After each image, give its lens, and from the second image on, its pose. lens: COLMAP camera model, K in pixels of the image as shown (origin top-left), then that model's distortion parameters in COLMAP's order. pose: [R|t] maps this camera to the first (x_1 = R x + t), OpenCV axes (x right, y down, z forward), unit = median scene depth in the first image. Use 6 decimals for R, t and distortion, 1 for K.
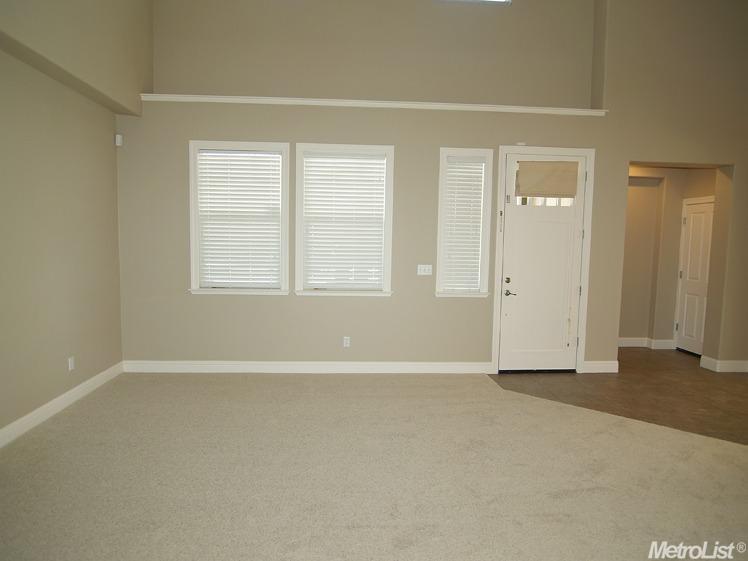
lens RADIAL K [[473.2, 0, 371.9], [0, 473.2, 283.0], [0, 0, 1]] dist [-0.031299, 0.007862]
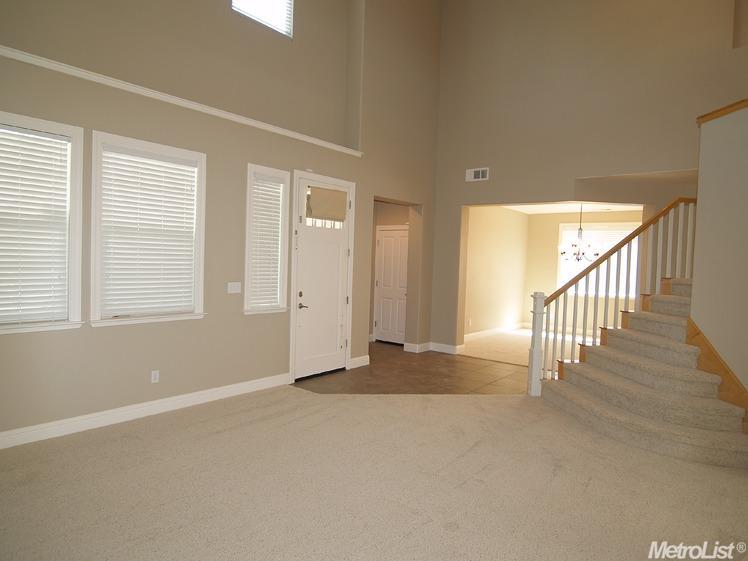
lens RADIAL K [[473.2, 0, 371.4], [0, 473.2, 279.3], [0, 0, 1]] dist [-0.031299, 0.007862]
pose [[0.681943, -0.025310, 0.730967, -0.398025], [0.046222, 0.998895, -0.008535, -0.023596], [-0.729943, 0.039607, 0.682359, 0.144748]]
